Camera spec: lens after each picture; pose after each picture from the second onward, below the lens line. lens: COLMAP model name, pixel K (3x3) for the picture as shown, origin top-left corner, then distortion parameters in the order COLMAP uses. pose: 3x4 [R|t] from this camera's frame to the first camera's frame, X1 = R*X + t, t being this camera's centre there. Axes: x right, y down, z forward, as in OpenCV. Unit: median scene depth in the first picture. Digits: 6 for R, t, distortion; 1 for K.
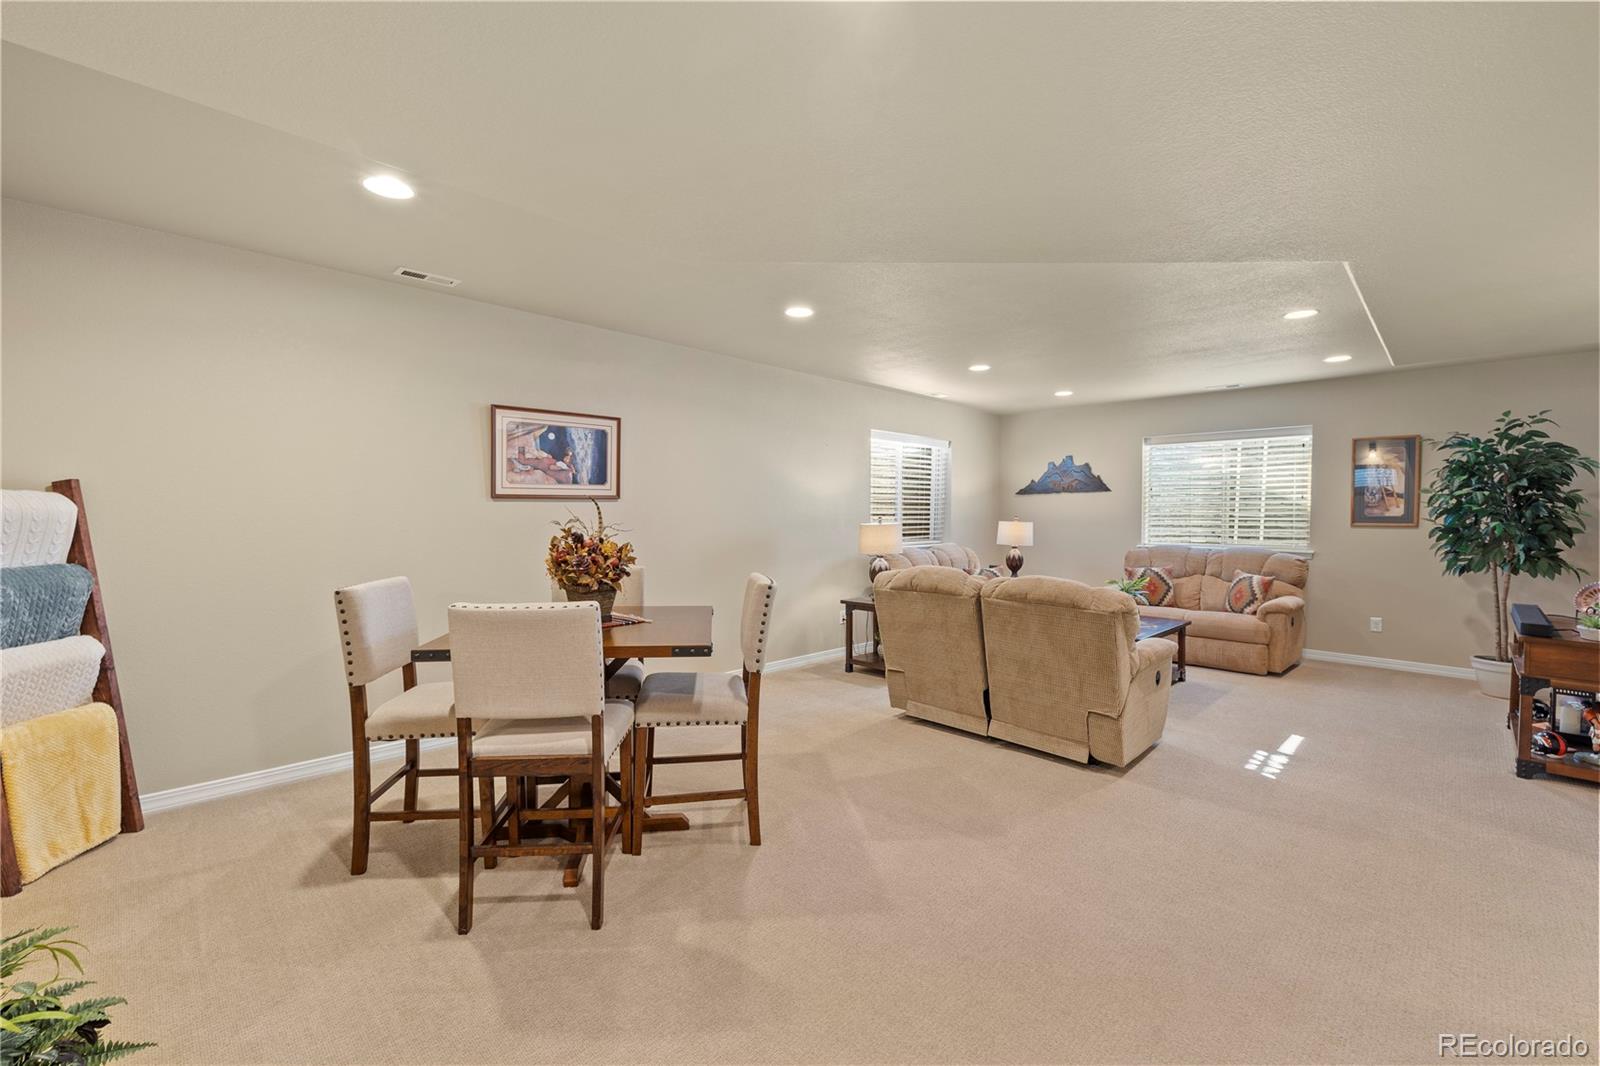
lens RADIAL K [[682.3, 0, 798.6], [0, 682.3, 534.4], [0, 0, 1]] dist [-0.003122, 0.000930]
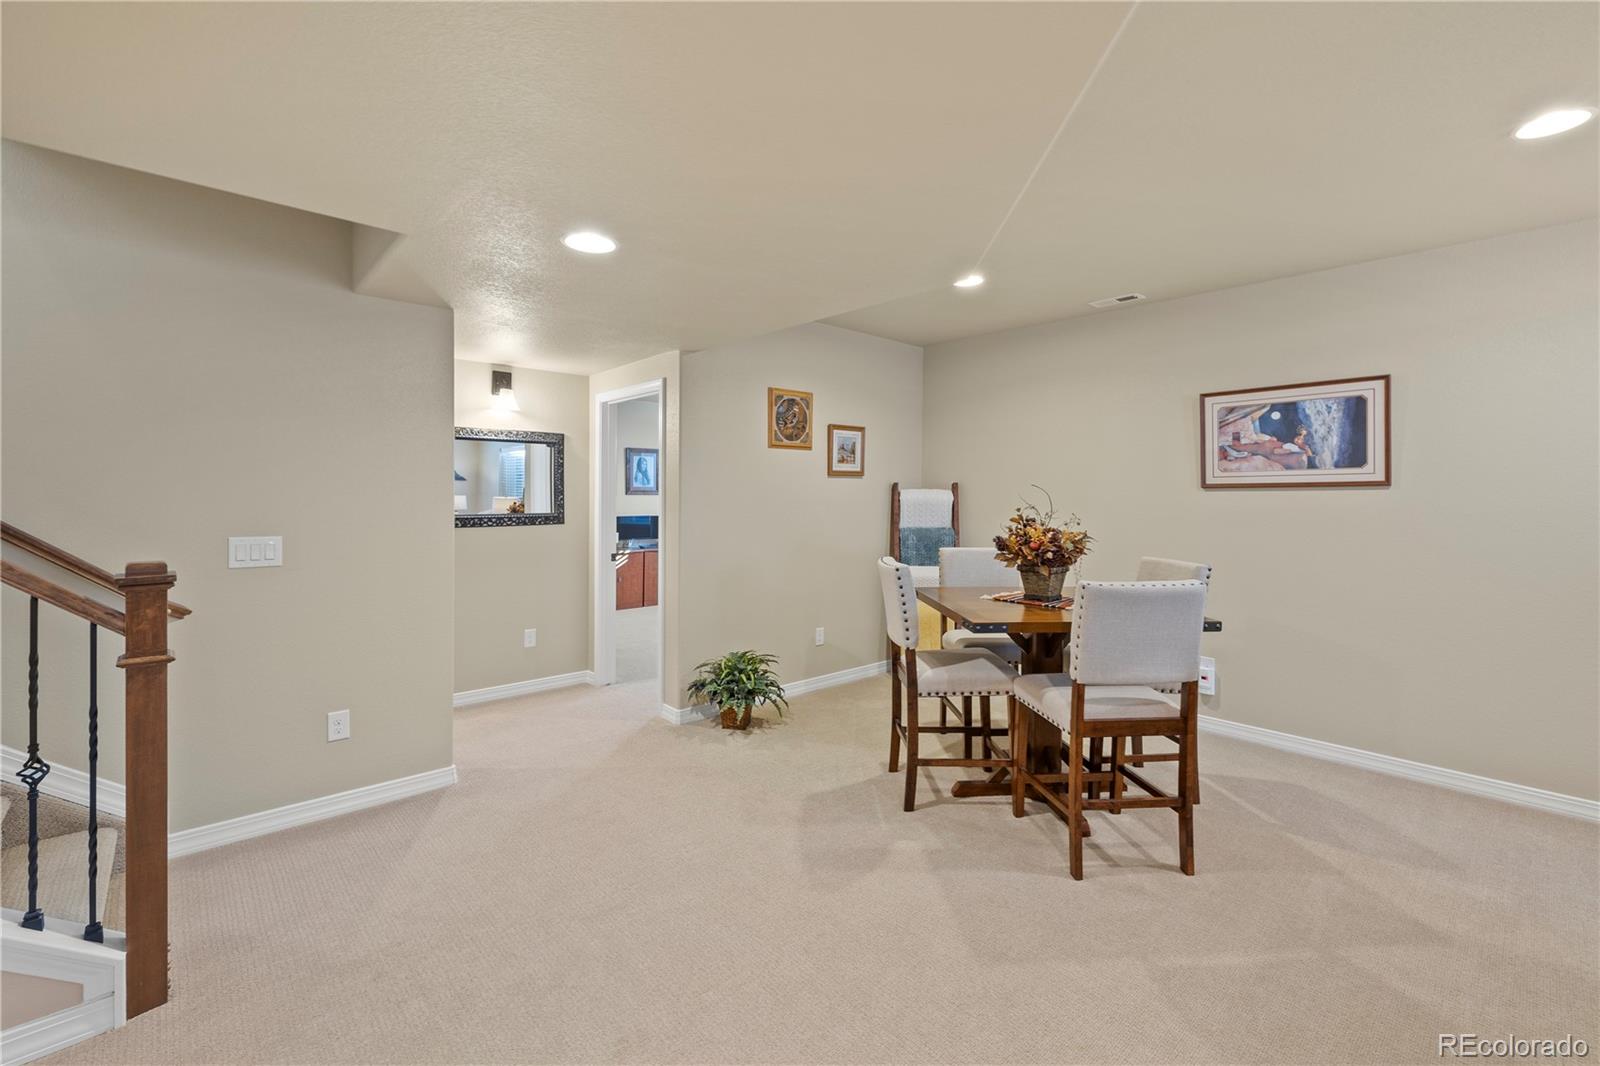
lens RADIAL K [[682.3, 0, 783.8], [0, 682.3, 503.5], [0, 0, 1]] dist [-0.003122, 0.000930]
pose [[-0.075386, 0.005440, -0.997140, 0.467571], [-0.039812, 0.999171, 0.008461, -0.011664], [0.996359, 0.040336, -0.075107, 0.371818]]
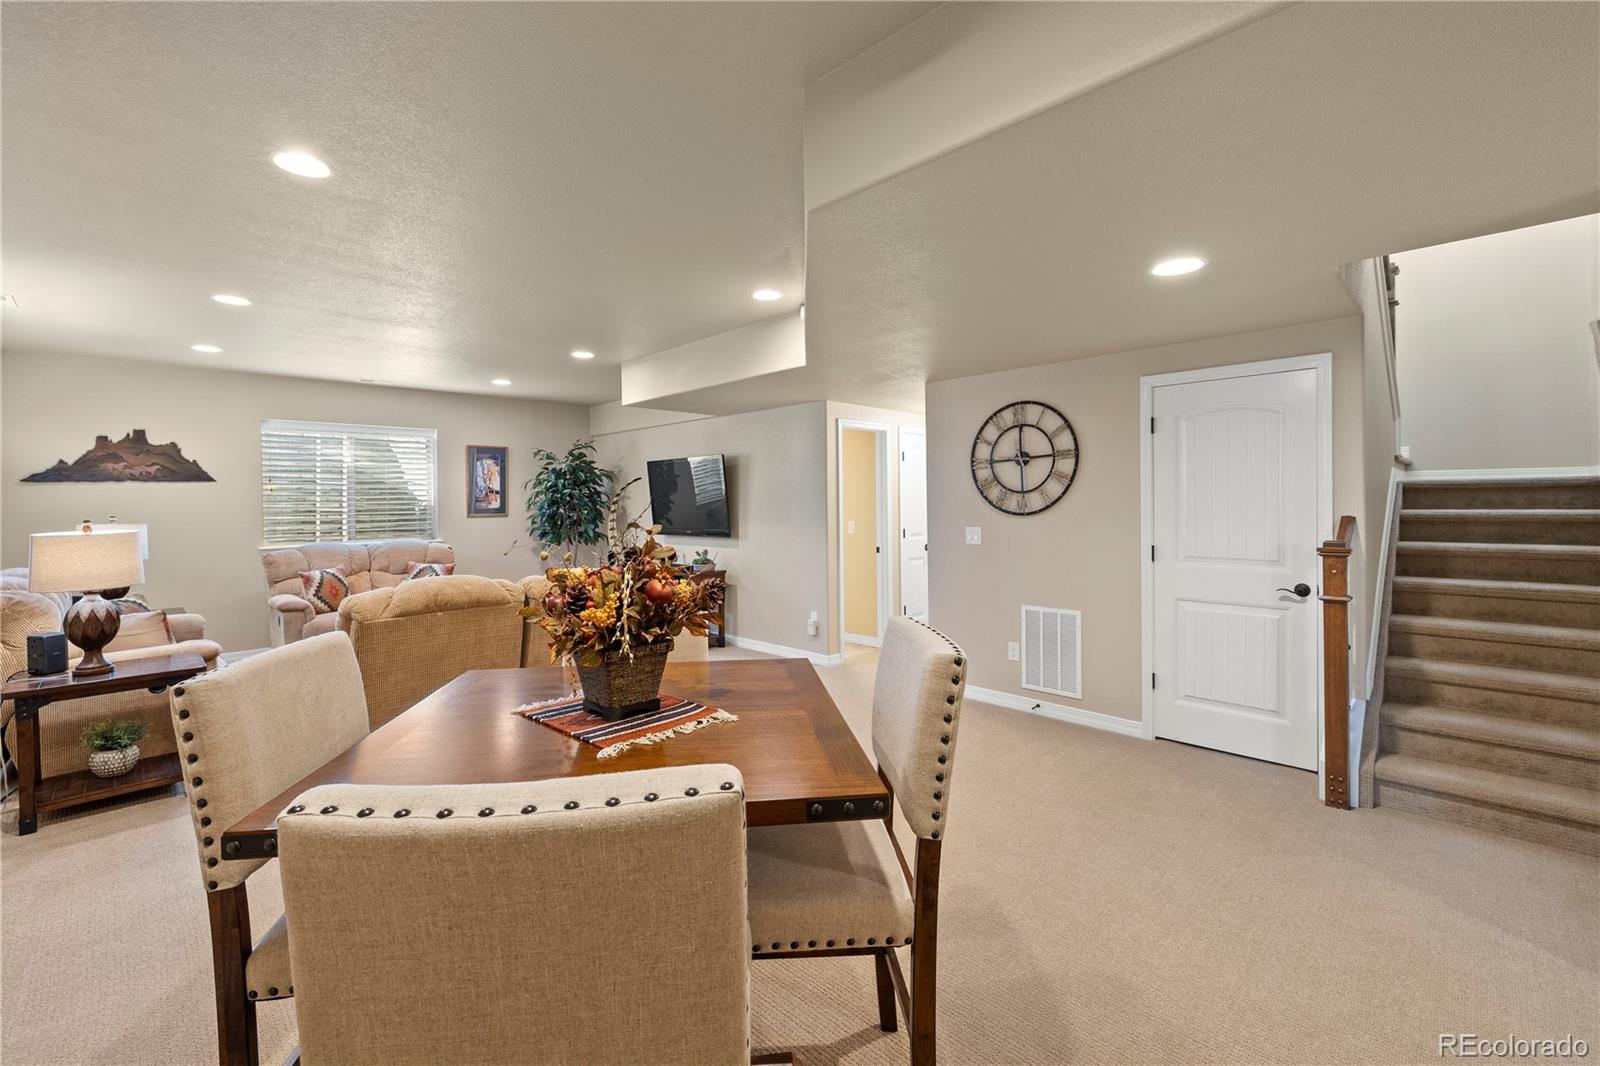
lens RADIAL K [[682.3, 0, 781.0], [0, 682.3, 513.3], [0, 0, 1]] dist [-0.003122, 0.000930]
pose [[0.017222, -0.017651, 0.999696, -0.460860], [0.041909, 0.998978, 0.016917, -0.018860], [-0.998973, 0.041605, 0.017944, 0.495906]]
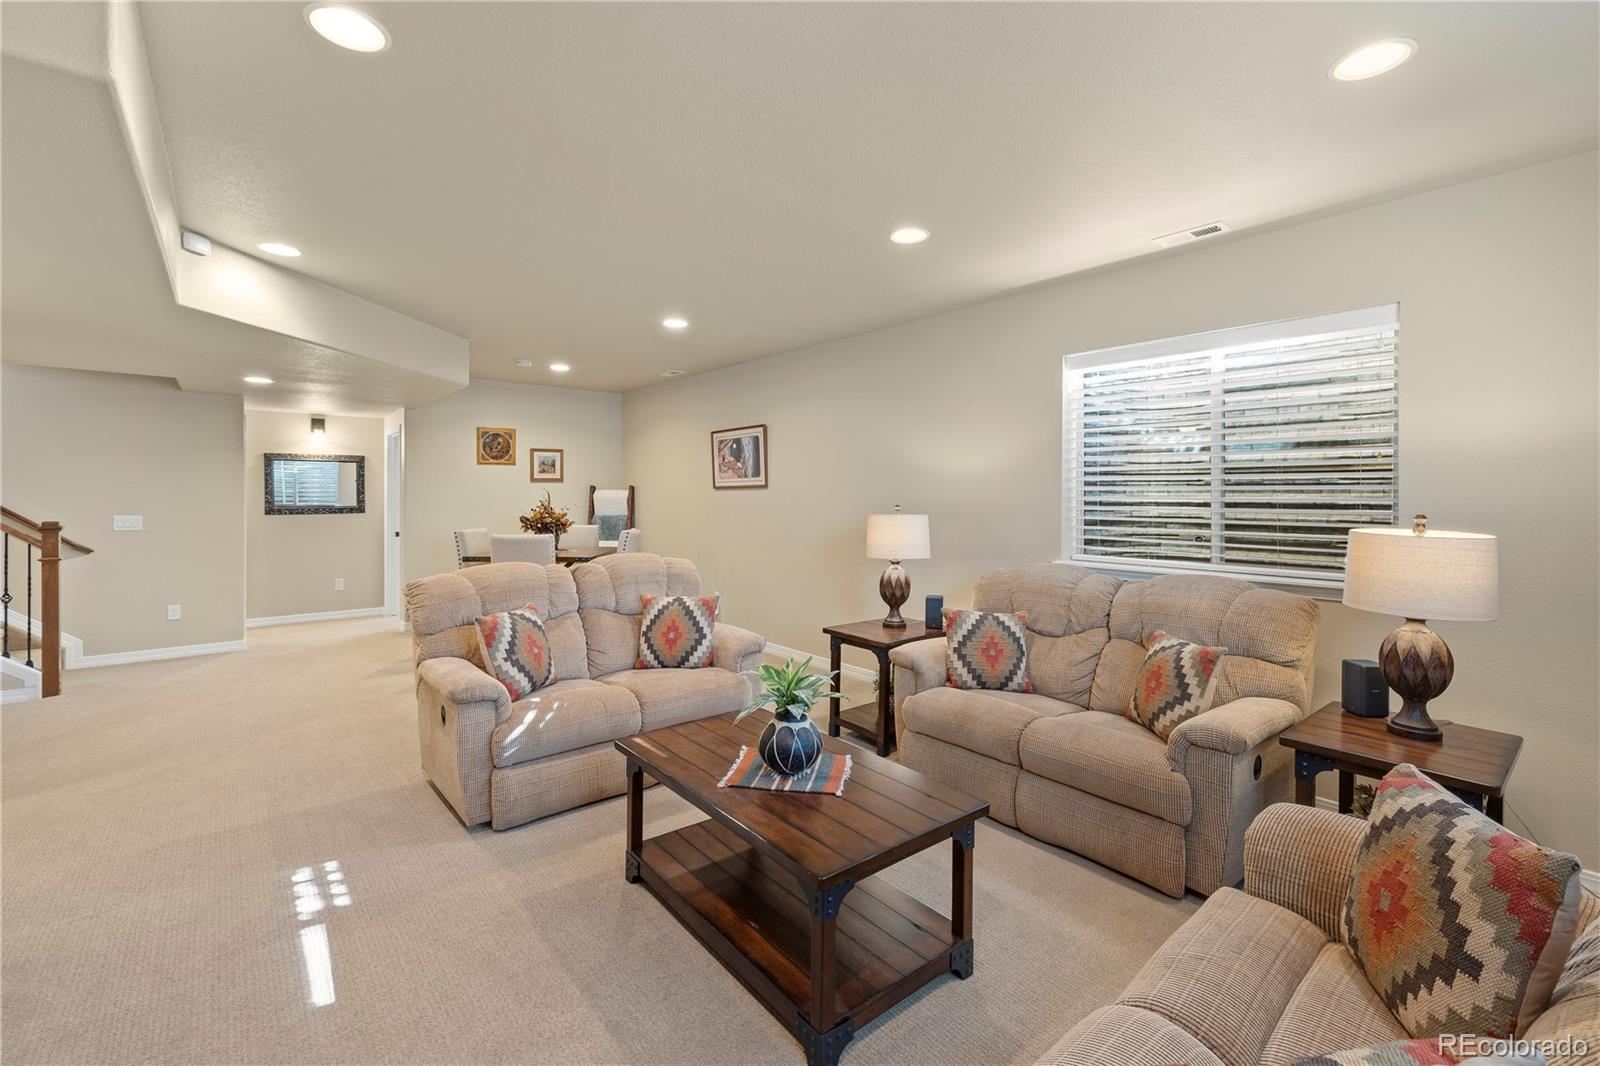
lens RADIAL K [[682.3, 0, 782.2], [0, 682.3, 501.8], [0, 0, 1]] dist [-0.003122, 0.000930]
pose [[-0.119224, 0.003916, -0.992860, 0.915297], [-0.036641, 0.999294, 0.008341, -0.033208], [0.992191, 0.037374, -0.118997, 1.077953]]
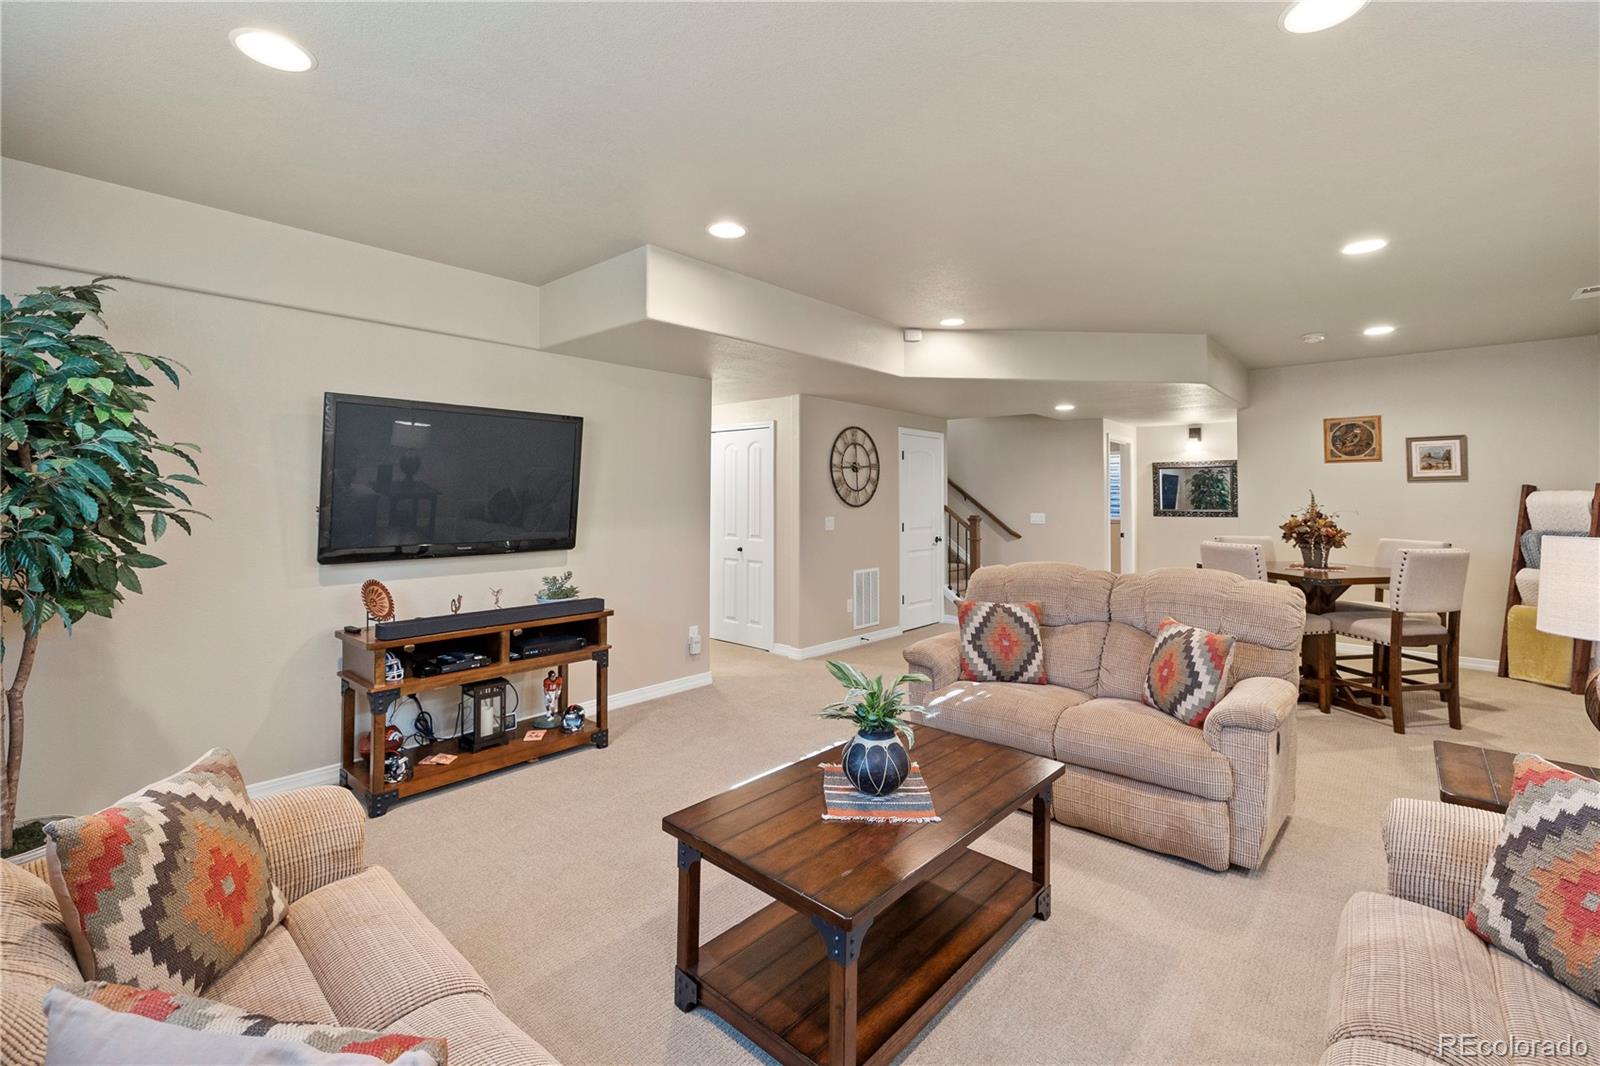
lens RADIAL K [[682.3, 0, 814.1], [0, 682.3, 489.4], [0, 0, 1]] dist [-0.003122, 0.000930]
pose [[-0.998406, -0.008874, -0.055740, 0.551560], [-0.009969, 0.999762, 0.019403, -0.043293], [0.055554, 0.019927, -0.998257, 1.425138]]
